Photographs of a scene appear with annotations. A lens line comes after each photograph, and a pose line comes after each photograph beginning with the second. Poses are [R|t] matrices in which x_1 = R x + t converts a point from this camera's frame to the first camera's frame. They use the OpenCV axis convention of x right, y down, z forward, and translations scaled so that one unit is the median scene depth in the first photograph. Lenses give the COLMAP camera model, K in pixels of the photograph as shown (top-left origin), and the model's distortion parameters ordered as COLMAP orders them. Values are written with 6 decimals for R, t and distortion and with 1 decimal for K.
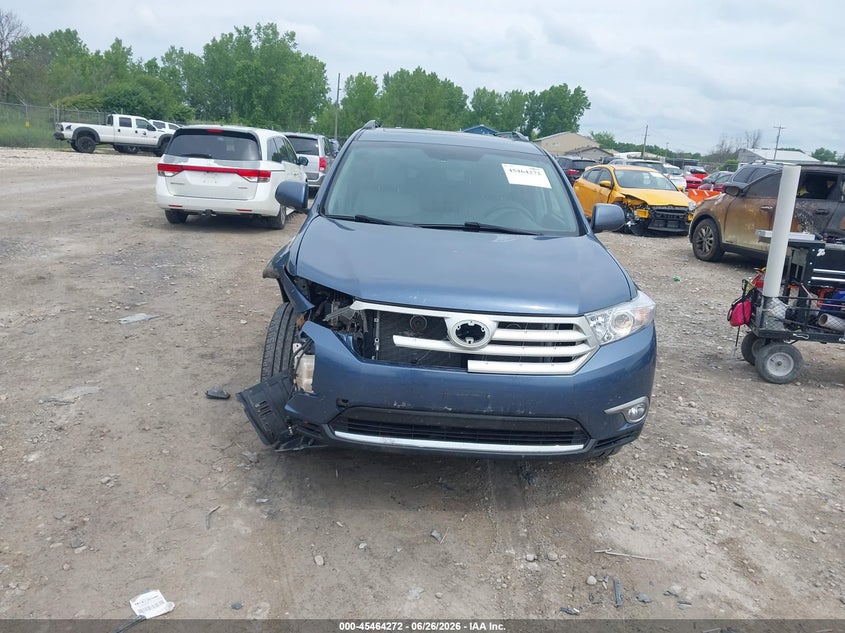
lens RADIAL K [[683.4, 0, 424.1], [0, 683.4, 313.7], [0, 0, 1]] dist [0.002603, 0.002137]
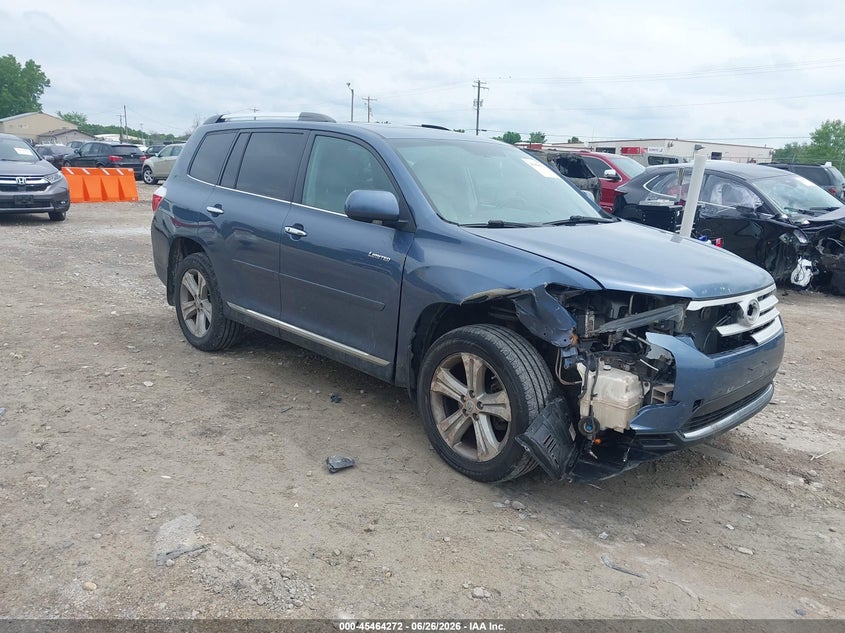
lens RADIAL K [[683.4, 0, 423.3], [0, 683.4, 319.3], [0, 0, 1]] dist [0.002603, 0.002137]
pose [[0.730727, -0.193234, 0.654750, -0.099357], [0.170534, 0.980365, 0.099008, -0.015071], [-0.661026, 0.039309, 0.749333, 0.047034]]
